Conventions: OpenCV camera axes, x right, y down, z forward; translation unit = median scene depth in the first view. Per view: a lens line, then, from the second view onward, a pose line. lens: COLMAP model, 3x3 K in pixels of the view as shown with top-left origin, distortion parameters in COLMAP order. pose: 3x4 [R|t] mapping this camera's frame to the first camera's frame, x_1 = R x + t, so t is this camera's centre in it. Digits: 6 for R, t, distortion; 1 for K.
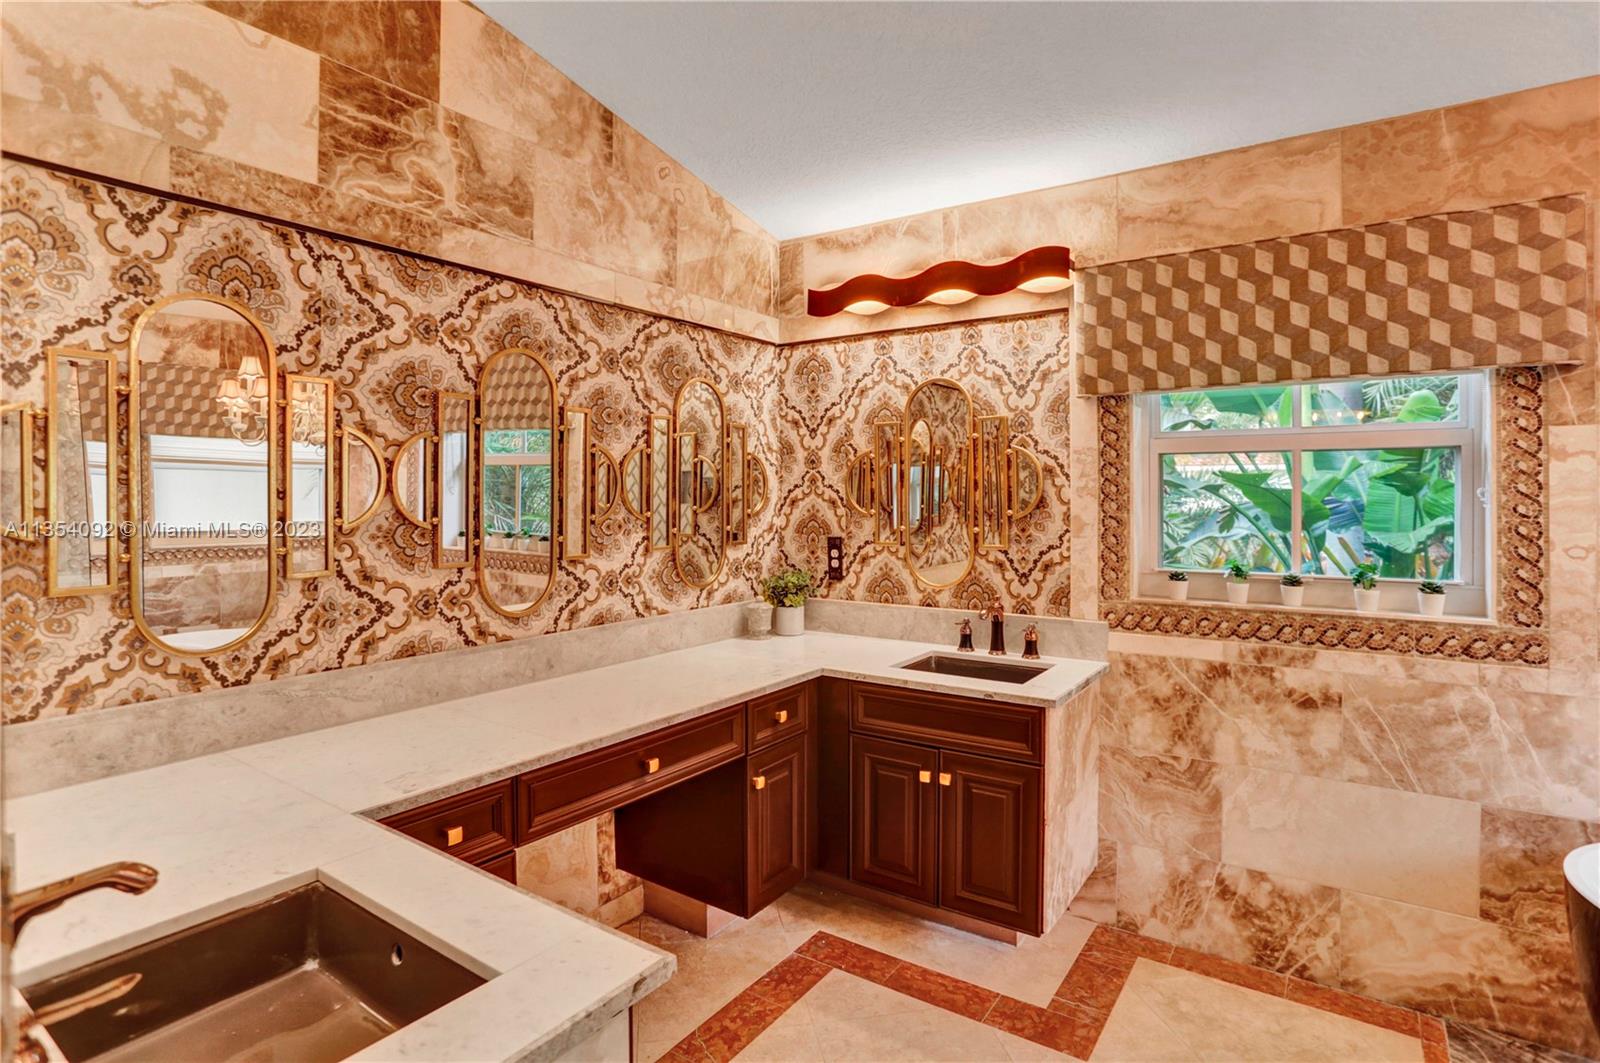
lens RADIAL K [[809.1, 0, 804.4], [0, 809.1, 511.1], [0, 0, 1]] dist [-0.078124, 0.038924]
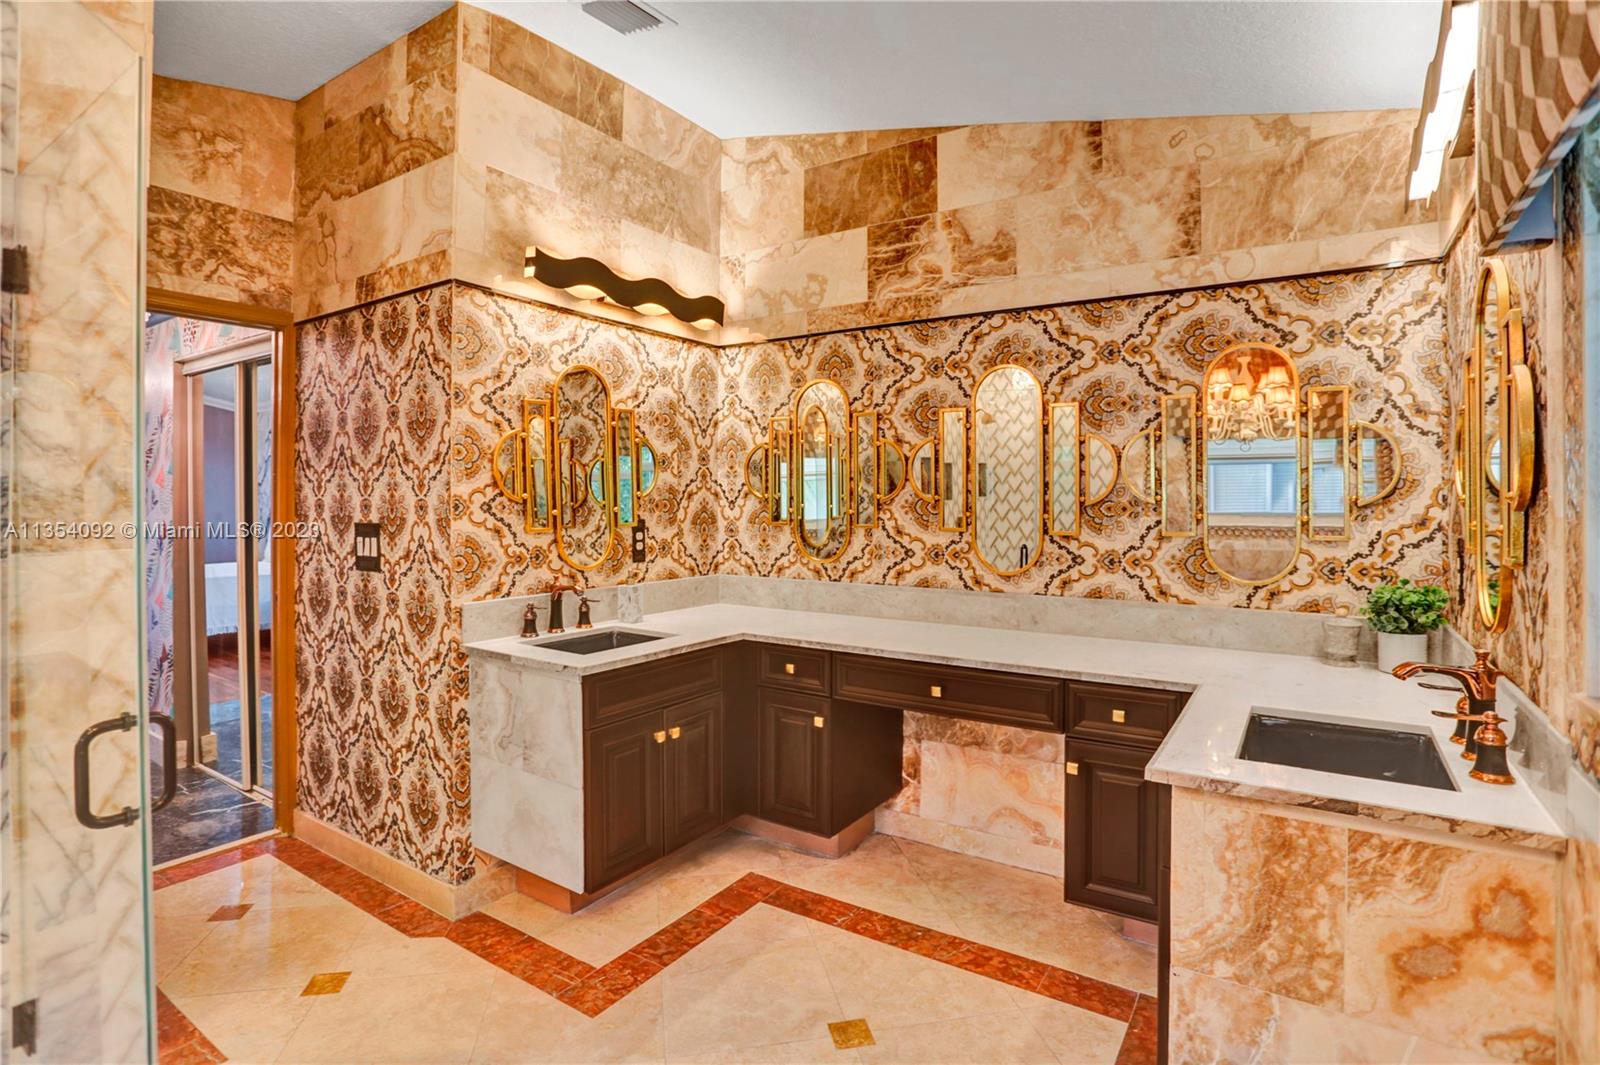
lens RADIAL K [[809.1, 0, 804.4], [0, 809.1, 512.1], [0, 0, 1]] dist [-0.078124, 0.038924]
pose [[0.027289, 0.020510, -0.999417, 0.980133], [-0.020561, 0.999589, 0.019952, 0.013857], [0.999416, 0.020005, 0.027699, 0.693963]]
